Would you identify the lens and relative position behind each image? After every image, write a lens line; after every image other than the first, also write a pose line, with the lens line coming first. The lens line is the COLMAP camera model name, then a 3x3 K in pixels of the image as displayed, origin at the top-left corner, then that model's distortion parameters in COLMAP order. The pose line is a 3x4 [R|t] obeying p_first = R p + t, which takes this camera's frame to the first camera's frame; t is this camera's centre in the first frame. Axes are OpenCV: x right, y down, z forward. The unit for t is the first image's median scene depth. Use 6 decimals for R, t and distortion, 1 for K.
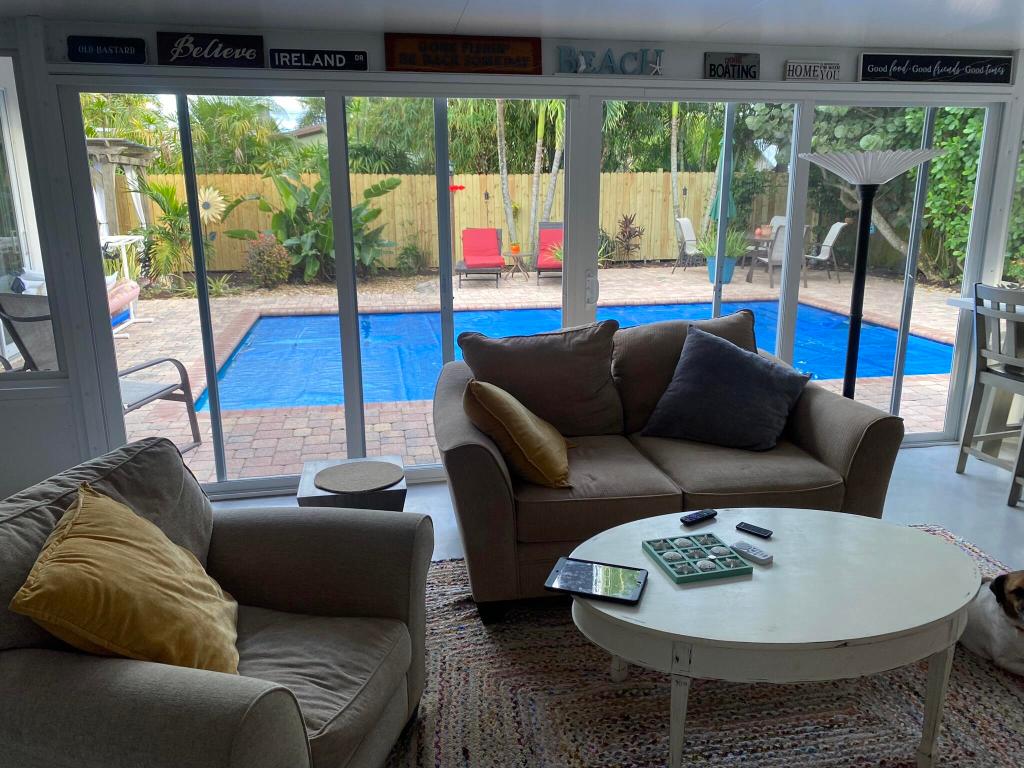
lens RADIAL K [[784.0, 0, 504.6], [0, 784.0, 386.6], [0, 0, 1]] dist [0.020598, -0.018477]
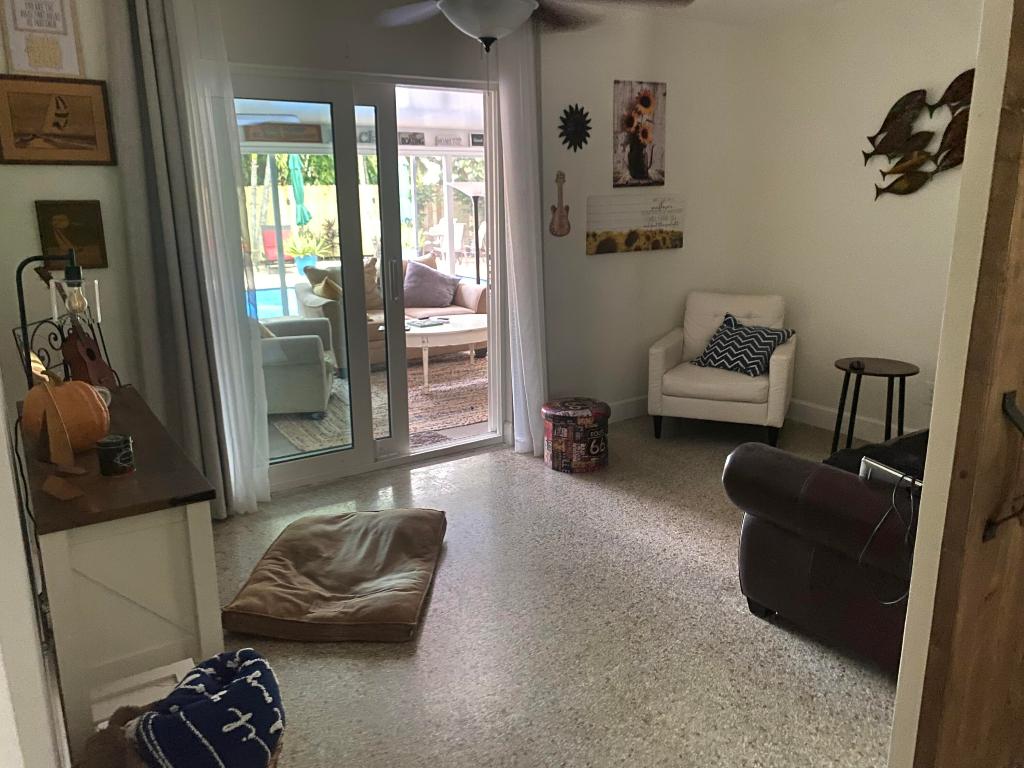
lens RADIAL K [[784.0, 0, 507.4], [0, 784.0, 390.5], [0, 0, 1]] dist [0.020598, -0.018477]
pose [[0.919786, -0.103688, 0.378474, -0.323443], [0.106045, 0.994253, 0.014672, 0.241297], [-0.377820, 0.026640, 0.925496, -0.967604]]
